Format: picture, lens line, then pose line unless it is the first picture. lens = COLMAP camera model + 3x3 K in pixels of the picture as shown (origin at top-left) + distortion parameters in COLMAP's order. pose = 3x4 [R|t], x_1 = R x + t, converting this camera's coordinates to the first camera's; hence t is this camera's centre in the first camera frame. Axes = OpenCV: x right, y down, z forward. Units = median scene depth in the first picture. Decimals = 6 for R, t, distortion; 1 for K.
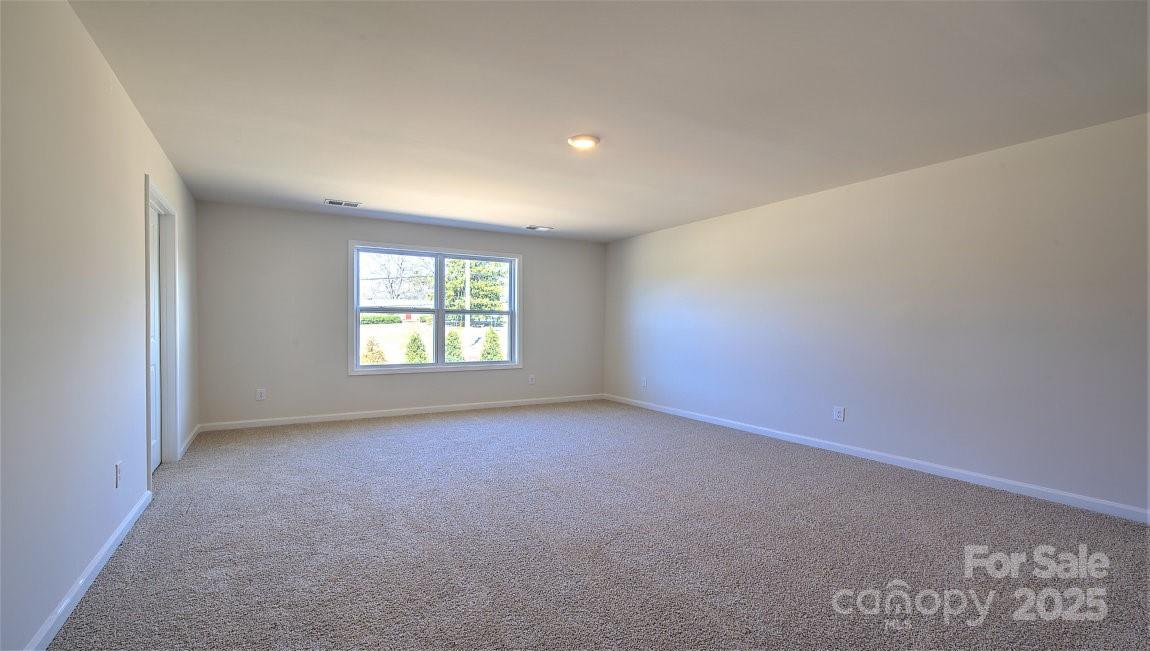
lens RADIAL K [[526.2, 0, 578.6], [0, 526.2, 326.2], [0, 0, 1]] dist [0.000815, 0.002837]
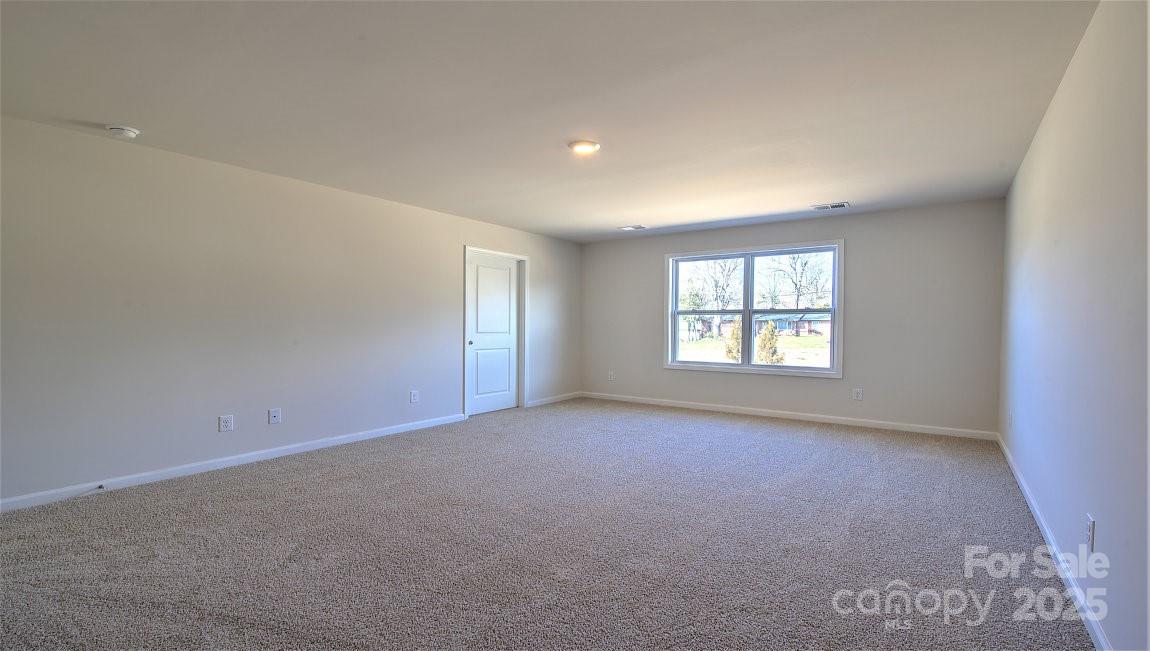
lens RADIAL K [[526.2, 0, 570.9], [0, 526.2, 328.2], [0, 0, 1]] dist [0.000815, 0.002837]
pose [[0.360452, 0.002538, -0.932774, 0.537919], [-0.004256, 0.999990, 0.001076, 0.002530], [0.932768, 0.003582, 0.360460, 0.338141]]
